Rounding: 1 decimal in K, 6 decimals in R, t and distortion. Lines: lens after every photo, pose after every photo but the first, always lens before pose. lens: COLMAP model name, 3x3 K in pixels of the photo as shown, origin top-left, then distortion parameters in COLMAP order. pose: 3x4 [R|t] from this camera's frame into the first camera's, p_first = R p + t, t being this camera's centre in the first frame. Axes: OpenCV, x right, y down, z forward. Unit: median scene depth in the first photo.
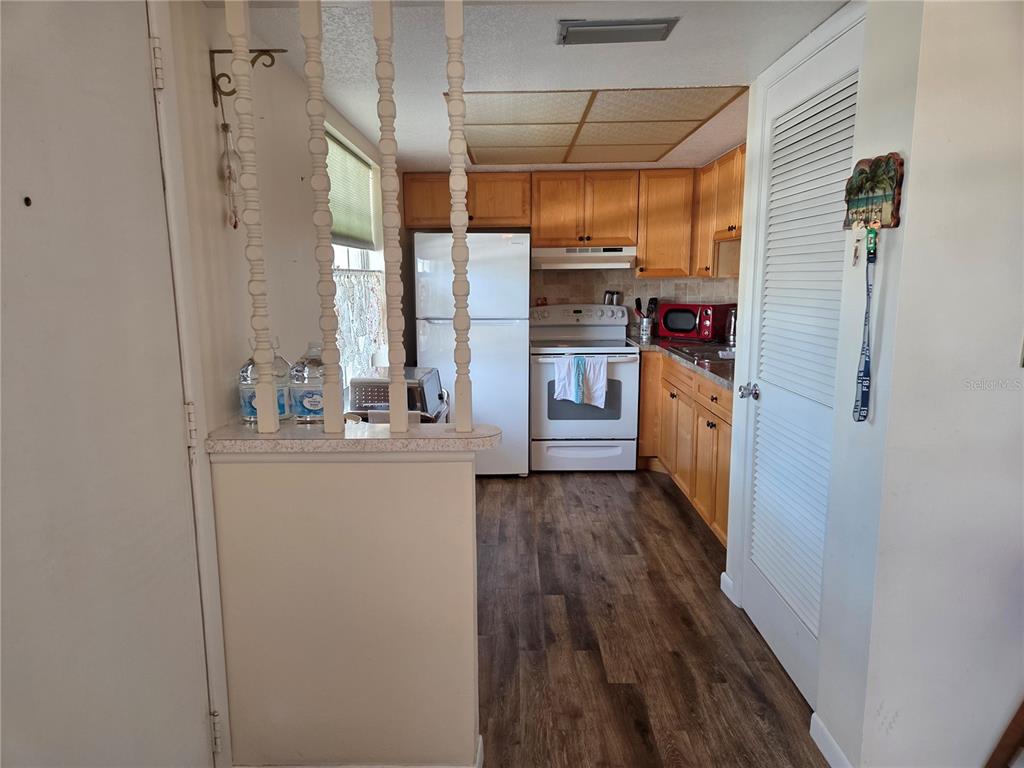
lens RADIAL K [[694.0, 0, 505.3], [0, 694.0, 381.1], [0, 0, 1]] dist [0.058941, -0.026029]
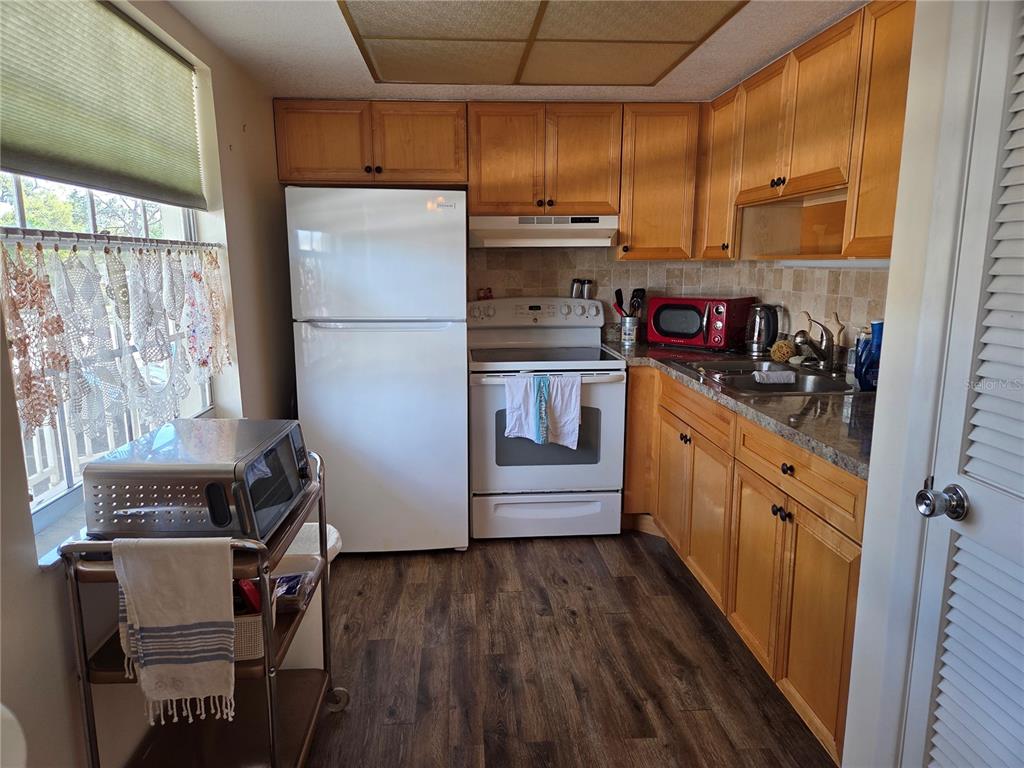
lens RADIAL K [[694.0, 0, 513.0], [0, 694.0, 391.2], [0, 0, 1]] dist [0.058941, -0.026029]
pose [[0.995464, -0.013110, 0.094227, 0.014516], [0.009904, 0.999359, 0.034409, -0.043556], [-0.094617, -0.033320, 0.994956, 0.321678]]
